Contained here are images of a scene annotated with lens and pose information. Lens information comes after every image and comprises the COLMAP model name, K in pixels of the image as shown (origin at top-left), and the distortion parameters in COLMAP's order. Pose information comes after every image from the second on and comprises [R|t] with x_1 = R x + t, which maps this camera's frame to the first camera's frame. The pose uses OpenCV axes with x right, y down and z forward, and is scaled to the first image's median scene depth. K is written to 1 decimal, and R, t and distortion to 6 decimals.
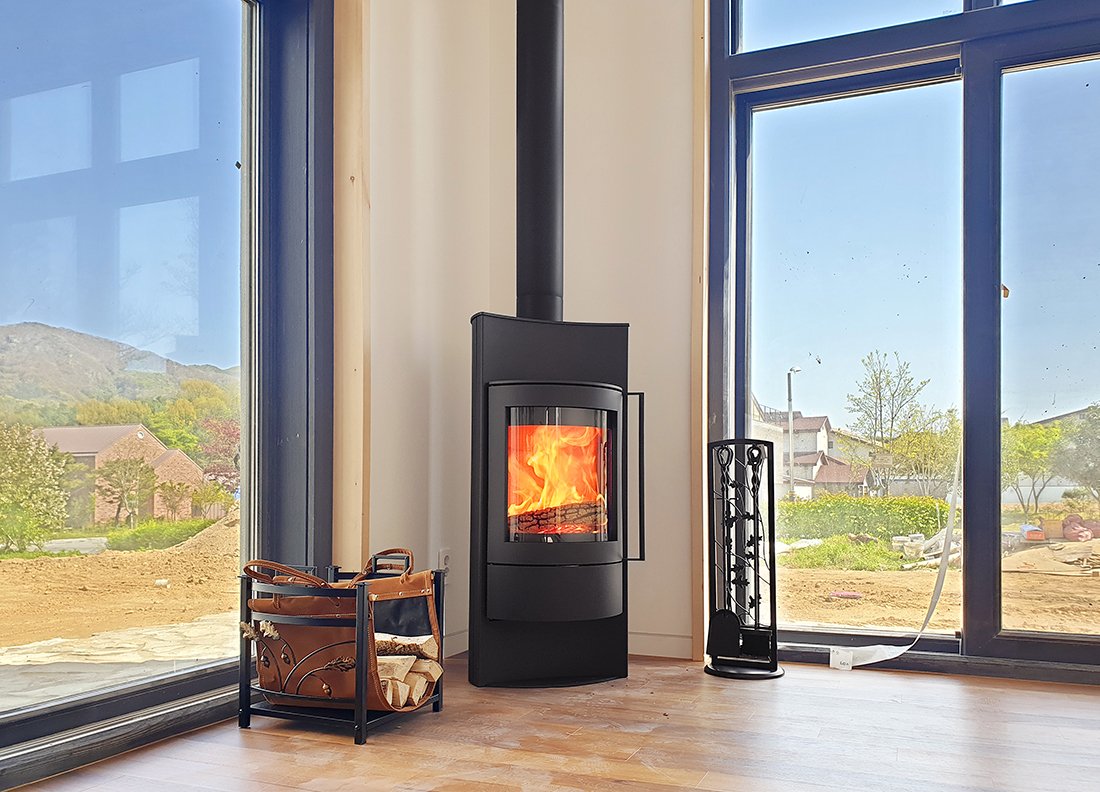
lens RADIAL K [[905.7, 0, 566.8], [0, 905.7, 476.5], [0, 0, 1]] dist [0.007607, 0.011181]
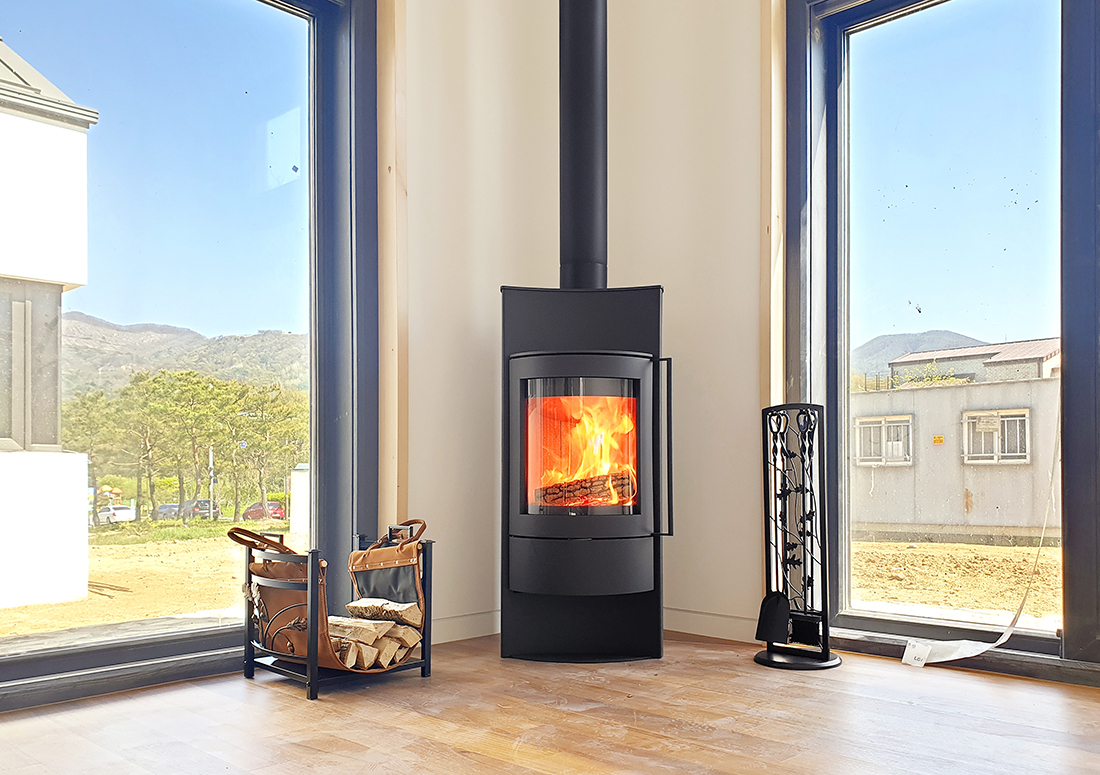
lens RADIAL K [[950.1, 0, 614.1], [0, 950.1, 452.8], [0, 0, 1]] dist [0.032815, -0.033428]
pose [[0.935988, -0.012044, -0.351825, 0.372773], [0.014069, 0.999896, 0.003199, 0.002176], [0.351750, -0.007944, 0.936060, 0.047349]]
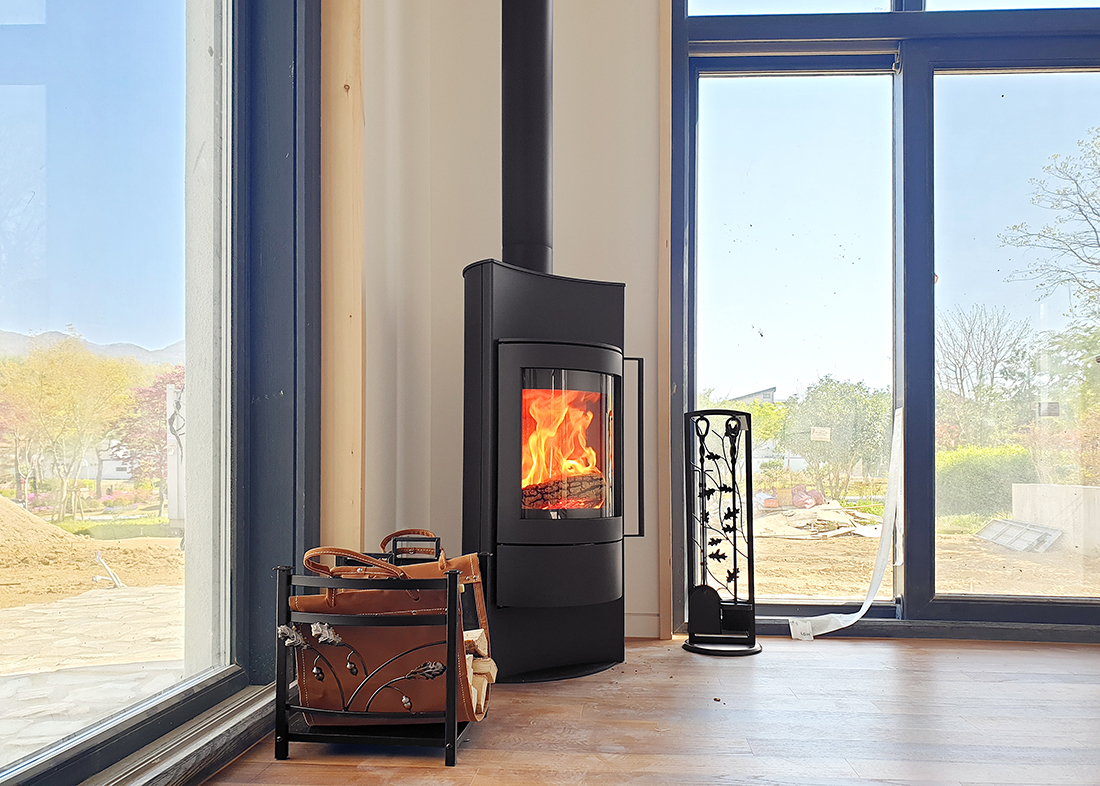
lens RADIAL K [[905.7, 0, 578.8], [0, 905.7, 454.6], [0, 0, 1]] dist [0.007607, 0.011181]
pose [[0.947151, 0.009577, 0.320646, -0.274840], [-0.012470, 0.999898, 0.006971, 0.001823], [-0.320547, -0.010601, 0.947173, 0.126402]]
